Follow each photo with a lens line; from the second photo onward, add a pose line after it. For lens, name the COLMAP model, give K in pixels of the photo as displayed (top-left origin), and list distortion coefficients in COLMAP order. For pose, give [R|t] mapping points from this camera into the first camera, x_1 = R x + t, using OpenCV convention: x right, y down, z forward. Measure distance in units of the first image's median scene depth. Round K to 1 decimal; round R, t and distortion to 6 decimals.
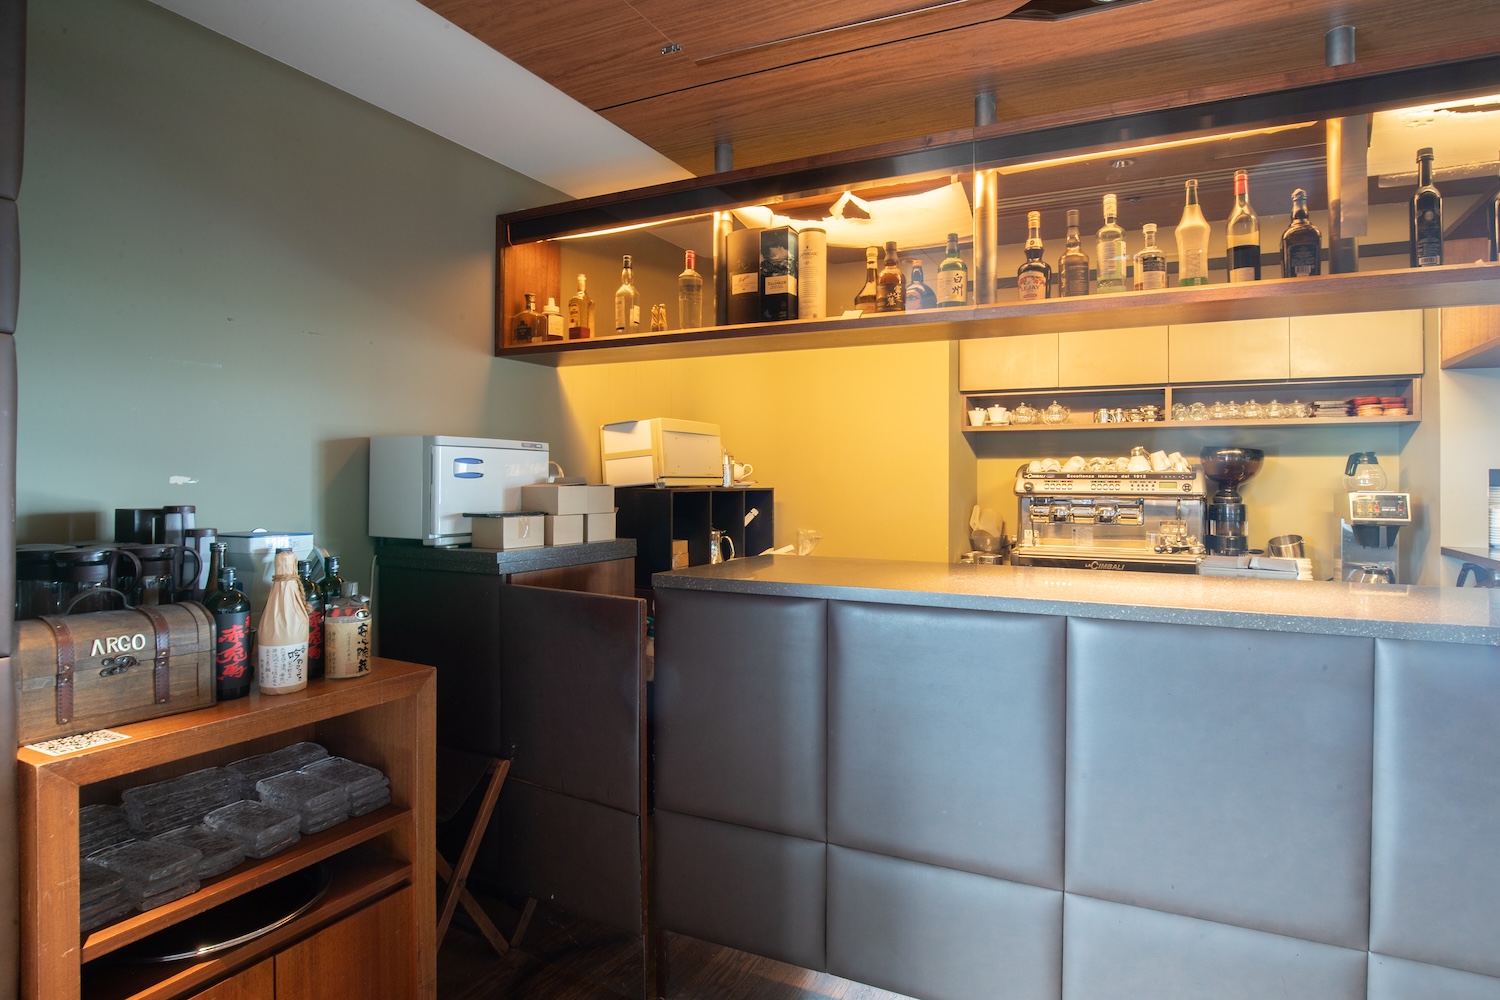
lens RADIAL K [[876.9, 0, 751.3], [0, 876.9, 470.7], [0, 0, 1]] dist [-0.001475, -0.000266]
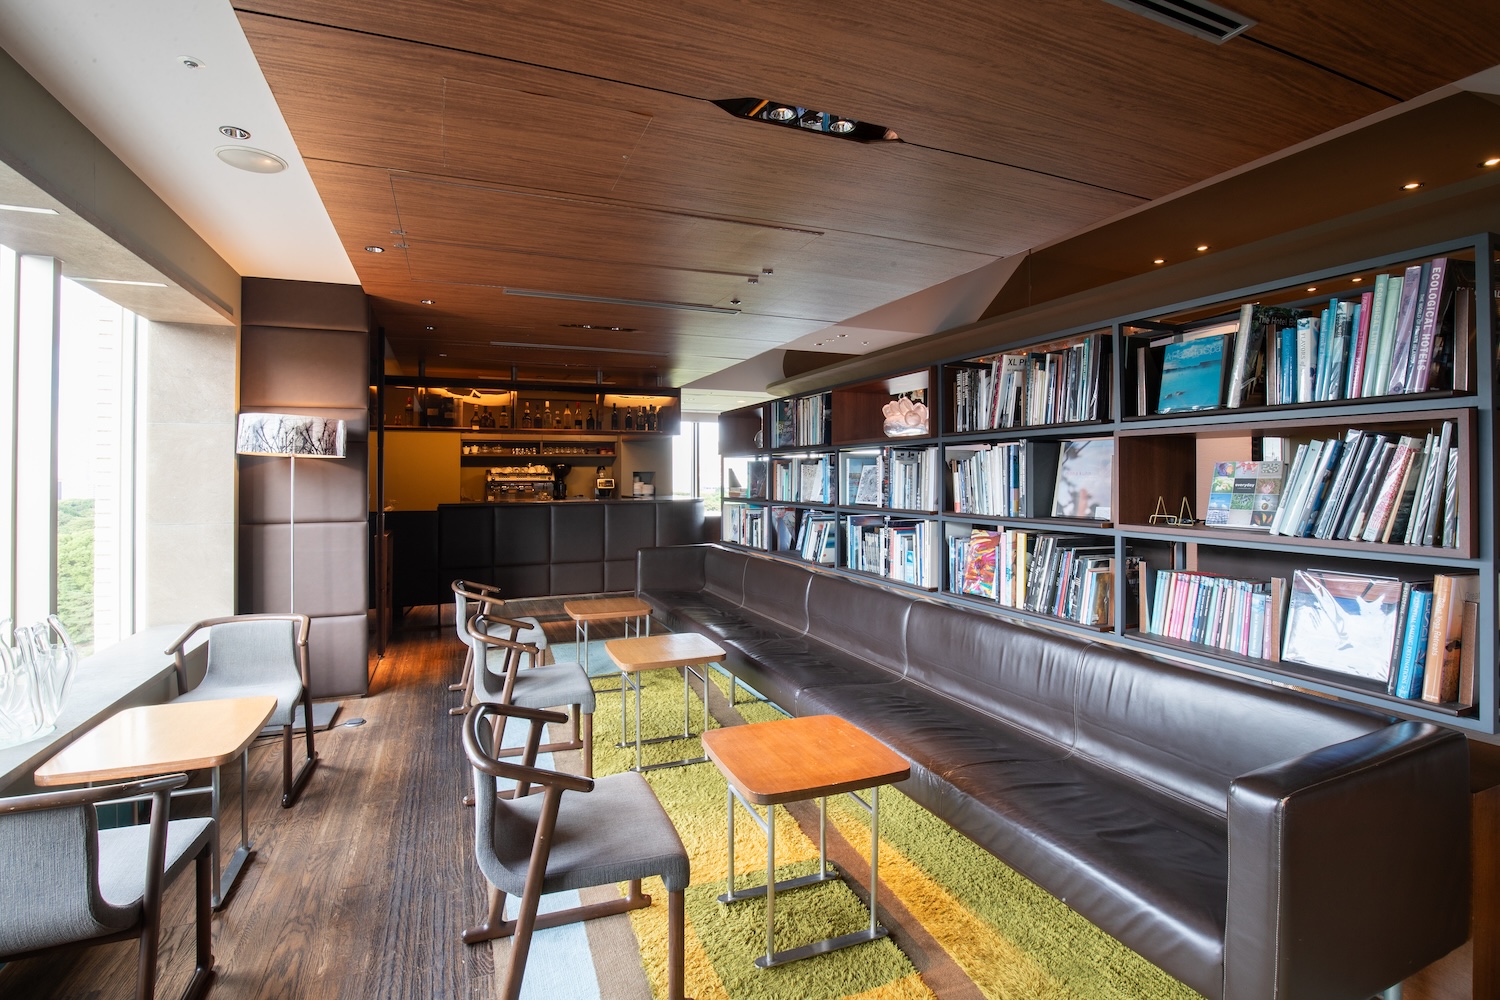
lens RADIAL K [[876.9, 0, 751.3], [0, 876.9, 470.7], [0, 0, 1]] dist [-0.001475, -0.000266]
pose [[0.706358, -0.003794, 0.707845, -1.023584], [0.001594, 0.999992, 0.003769, -0.014785], [-0.707853, -0.001534, 0.706358, -1.425783]]
